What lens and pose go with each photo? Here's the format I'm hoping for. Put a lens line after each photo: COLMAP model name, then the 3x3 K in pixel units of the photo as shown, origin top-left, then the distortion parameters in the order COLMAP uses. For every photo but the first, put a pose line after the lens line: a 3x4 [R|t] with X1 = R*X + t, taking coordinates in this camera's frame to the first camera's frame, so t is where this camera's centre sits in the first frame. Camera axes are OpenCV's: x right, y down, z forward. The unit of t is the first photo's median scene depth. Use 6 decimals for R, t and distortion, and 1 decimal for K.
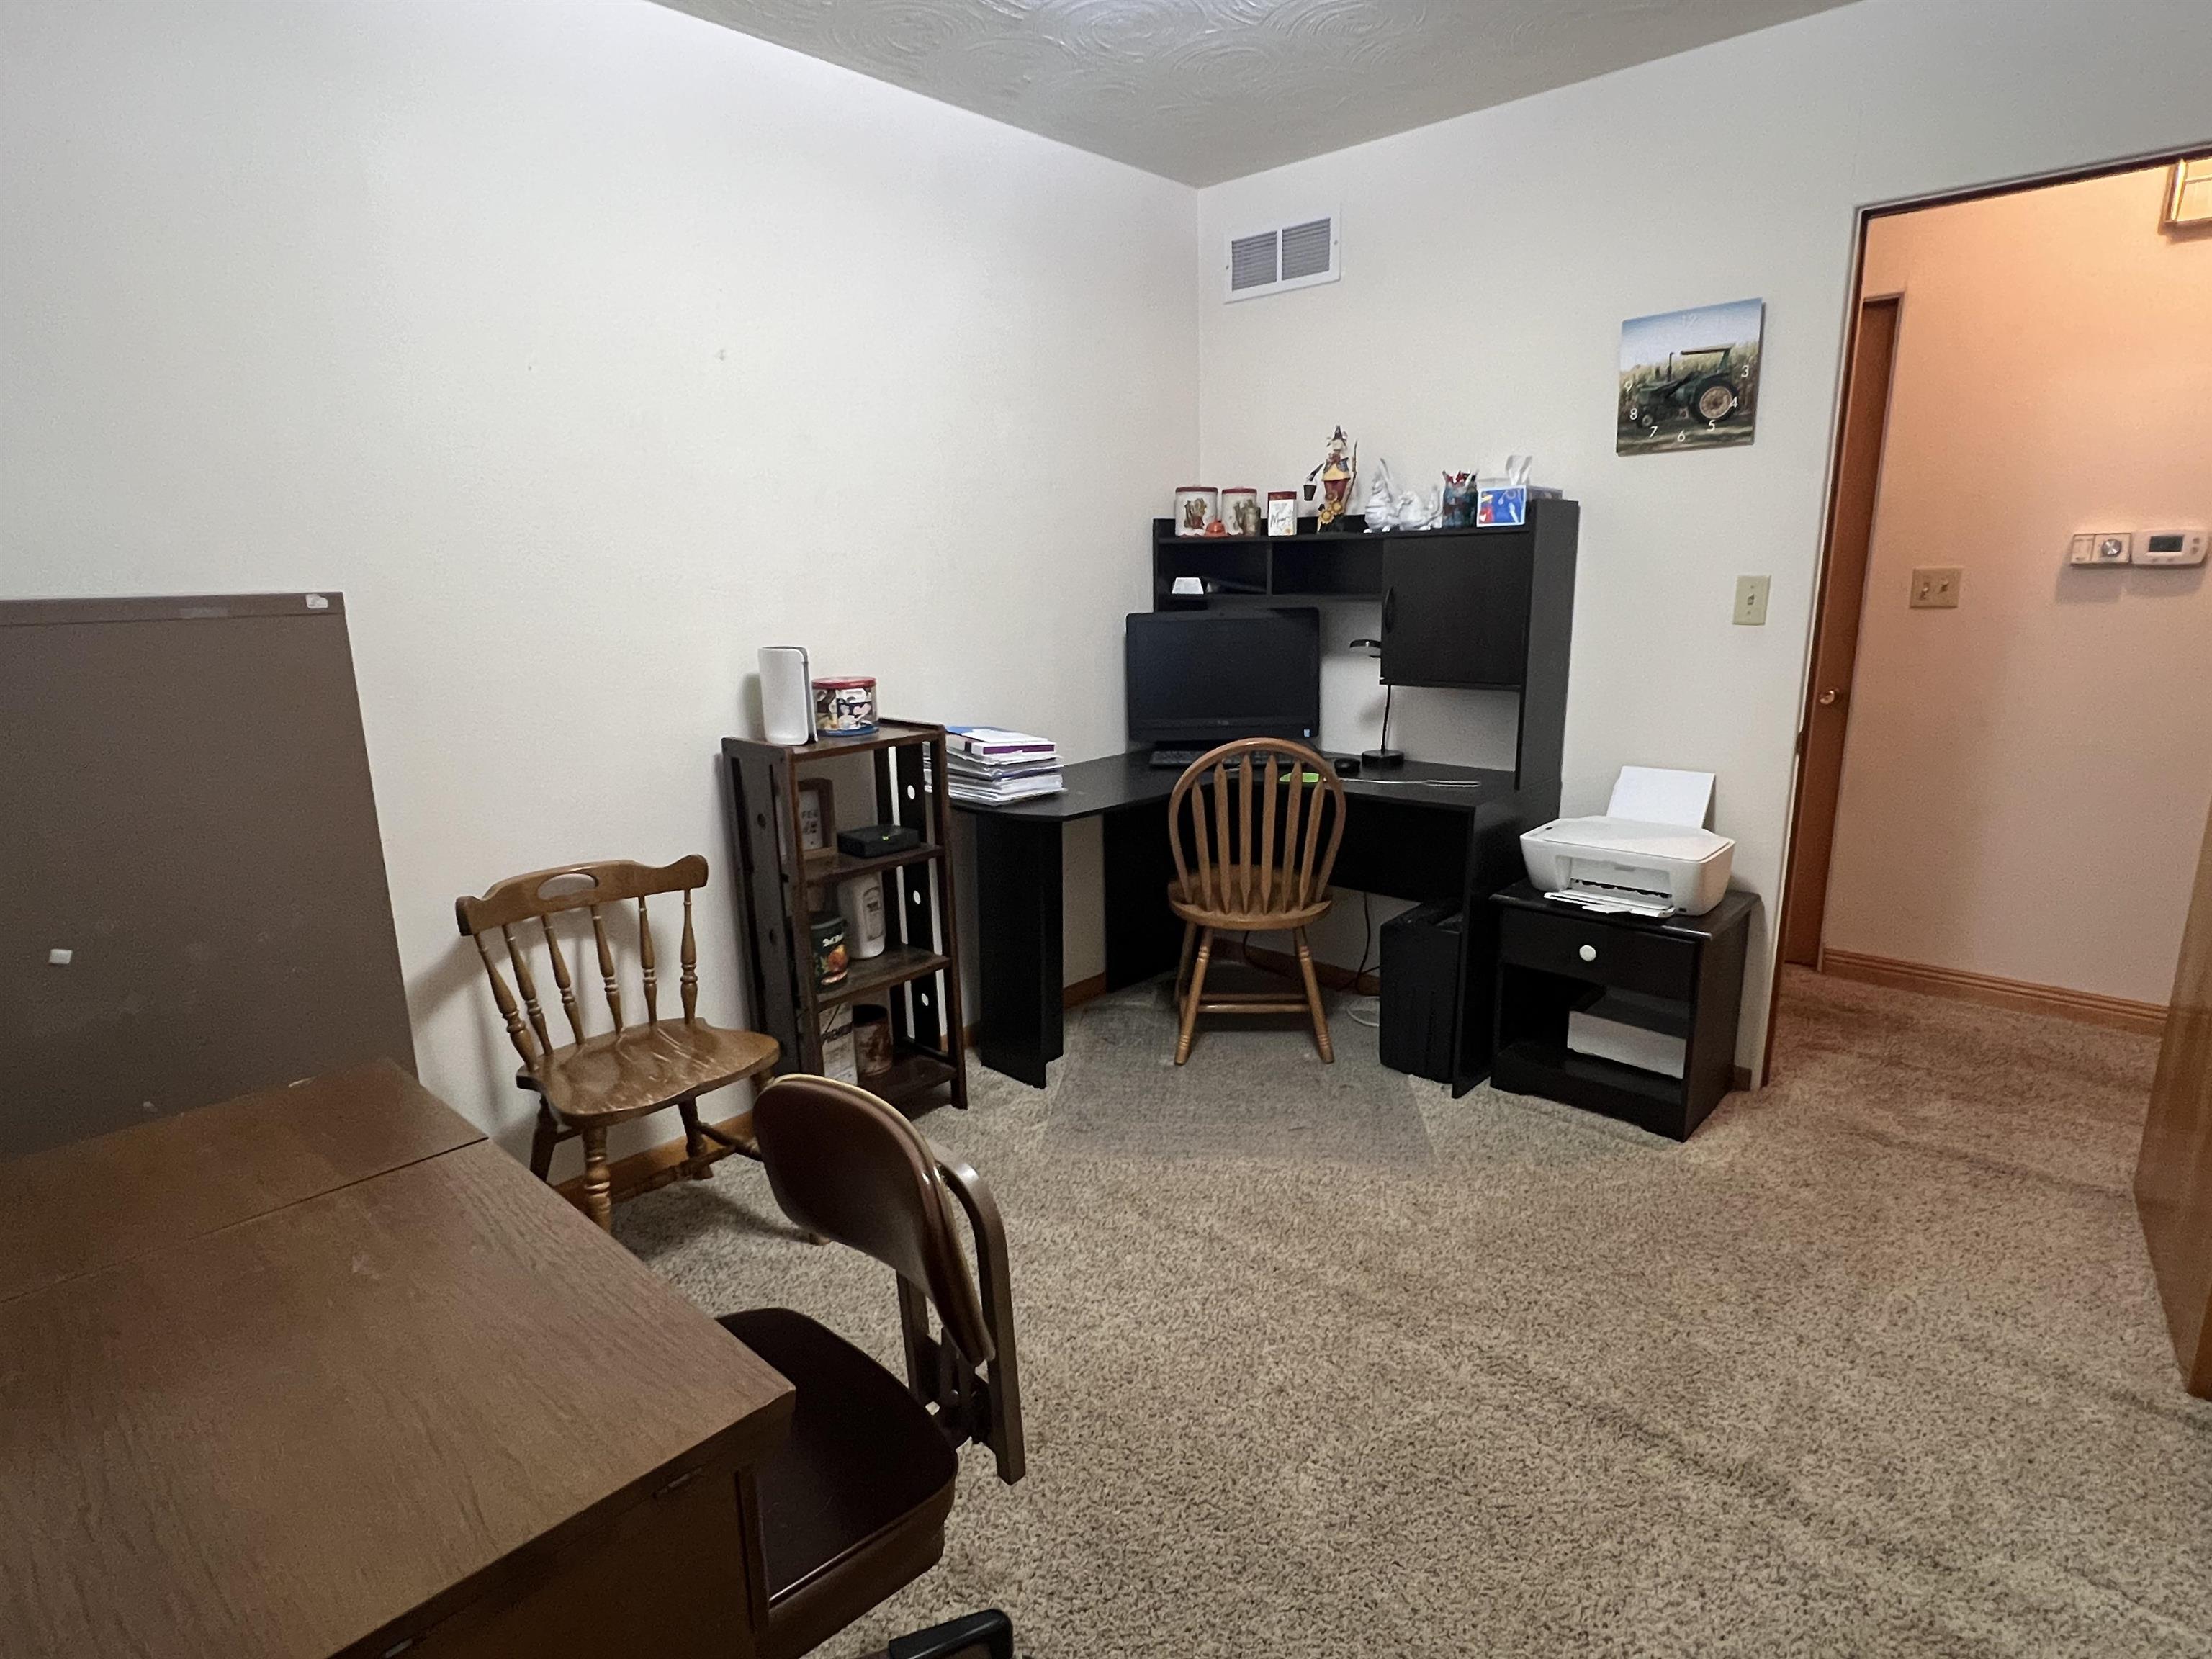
lens RADIAL K [[1162.7, 0, 1107.0], [0, 1162.7, 836.8], [0, 0, 1]] dist [-0.000525, -0.000012]
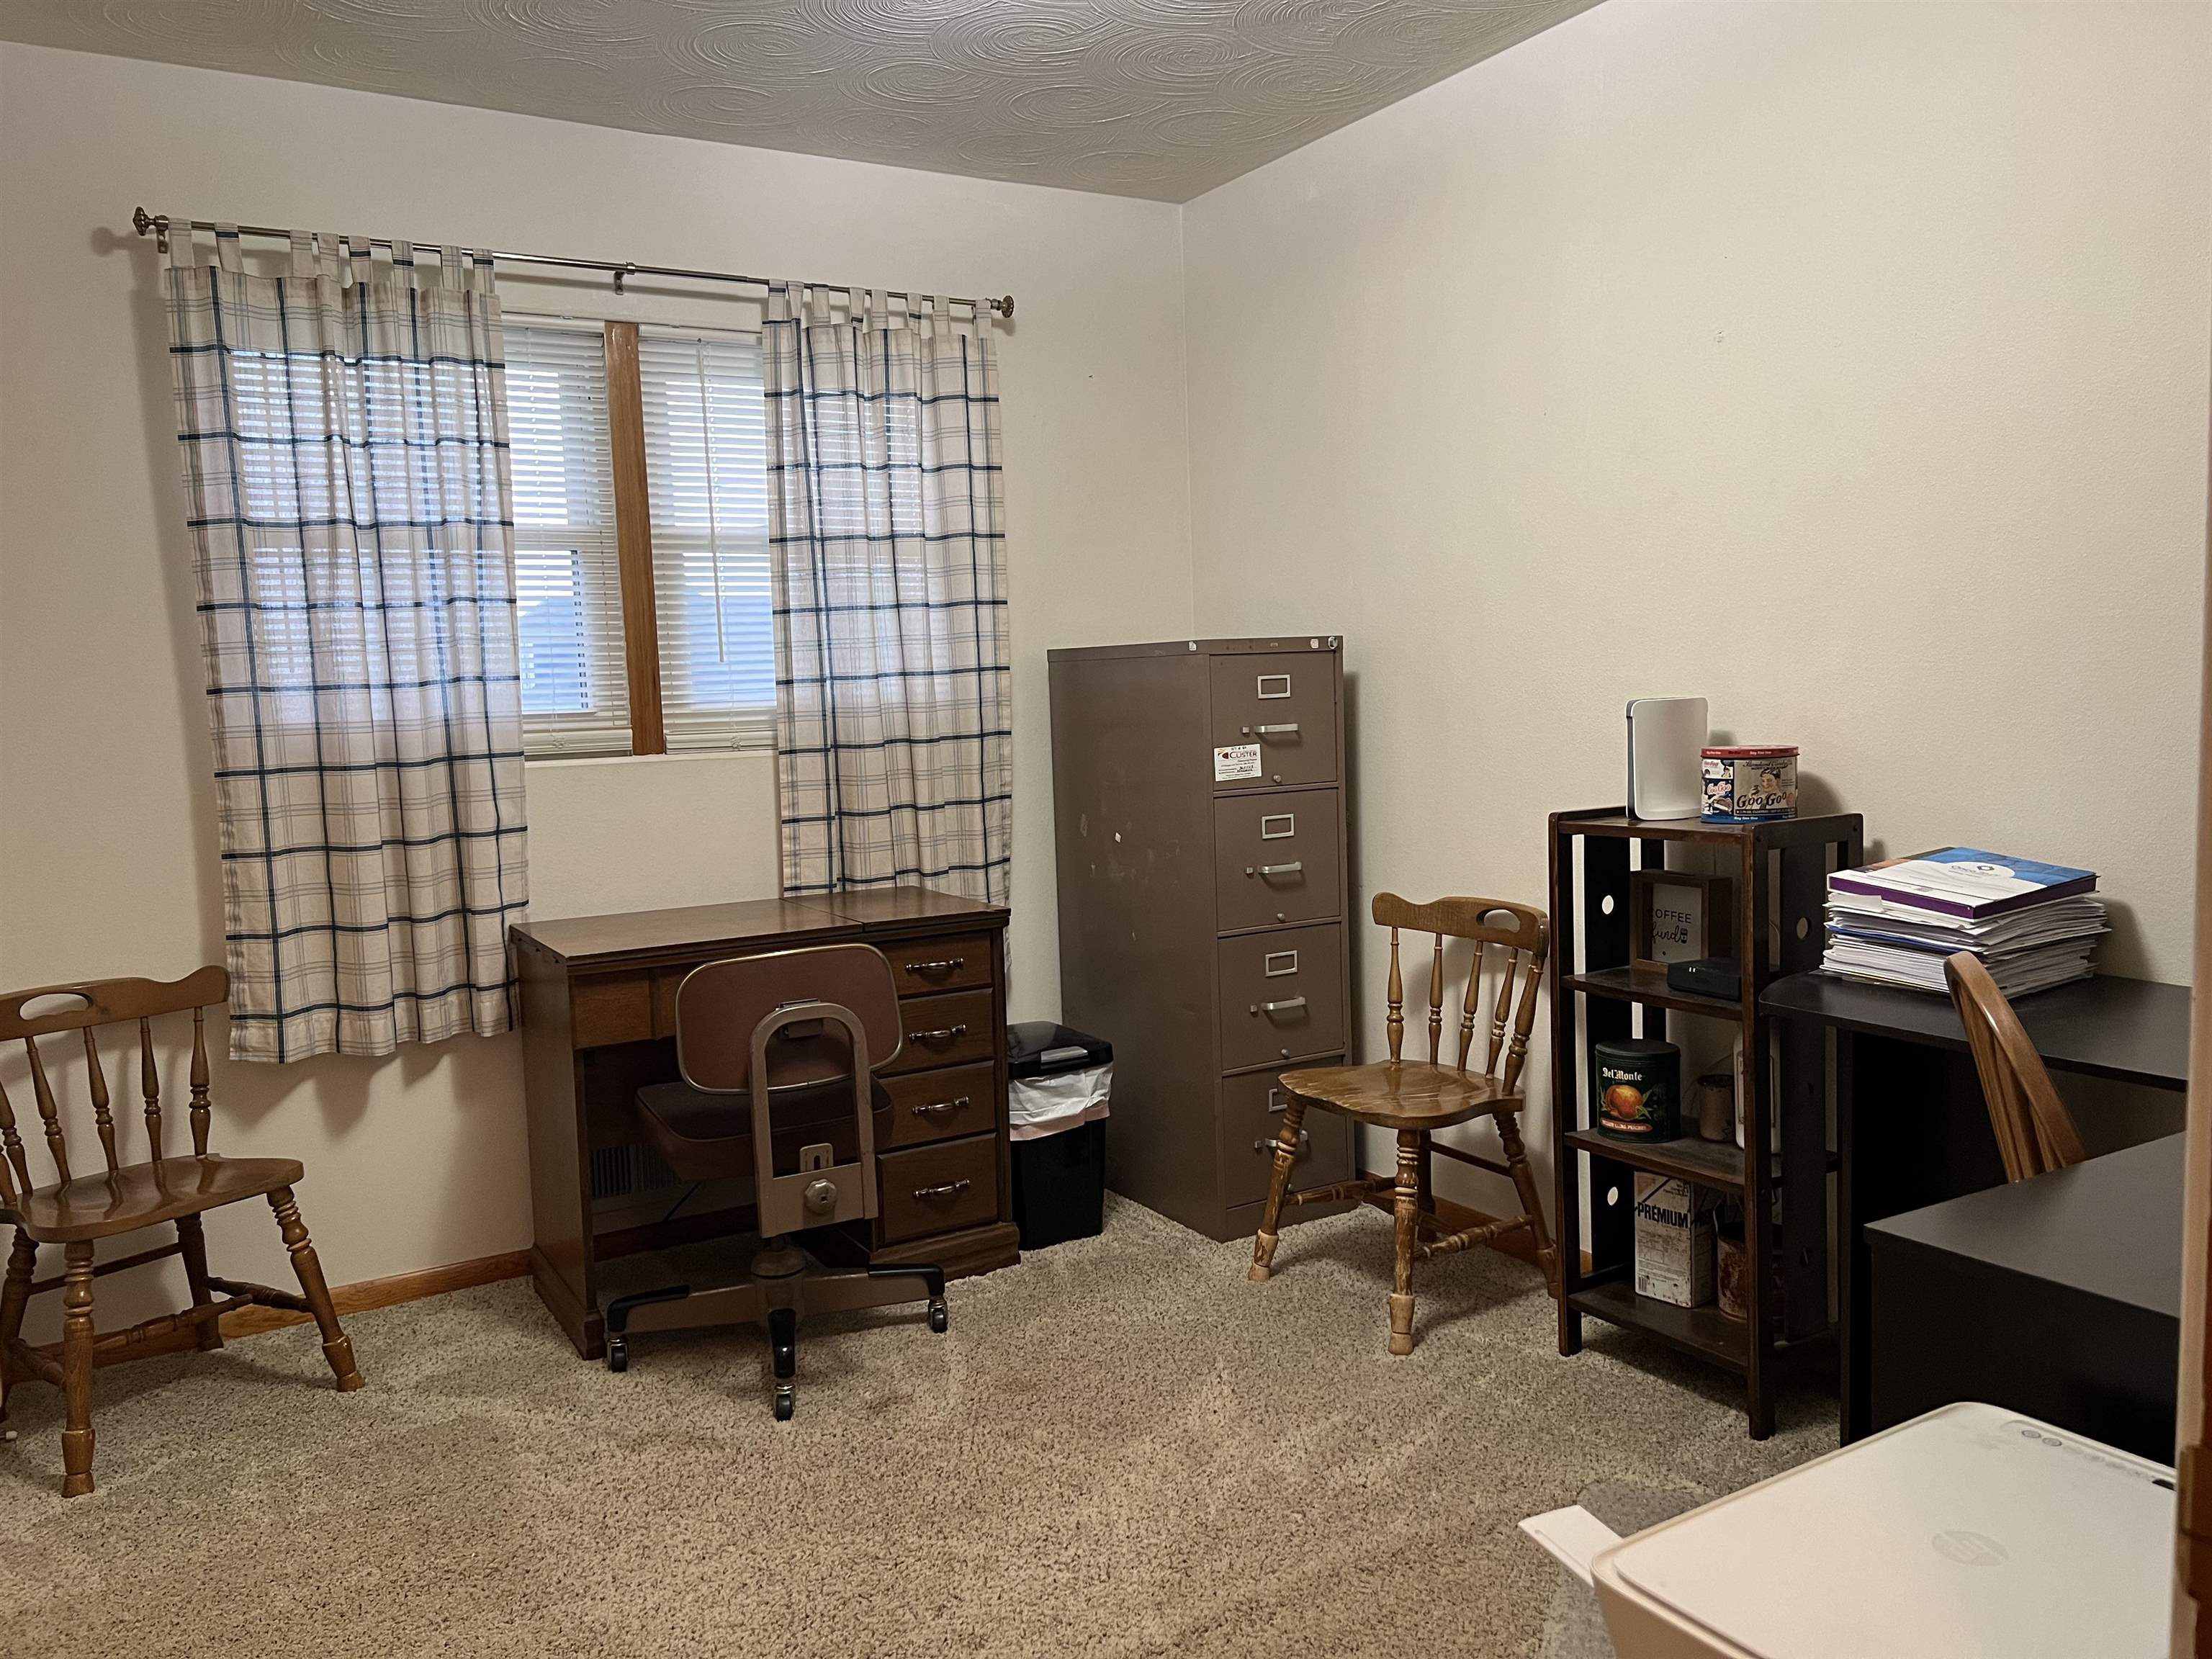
lens RADIAL K [[1645.6, 0, 1105.5], [0, 1645.6, 830.4], [0, 0, 1]] dist [0.064545, -0.071348]
pose [[-0.289460, 0.123620, -0.949174, 0.998017], [-0.167559, 0.969769, 0.177401, -0.232504], [0.942410, 0.210394, -0.259996, 1.052882]]
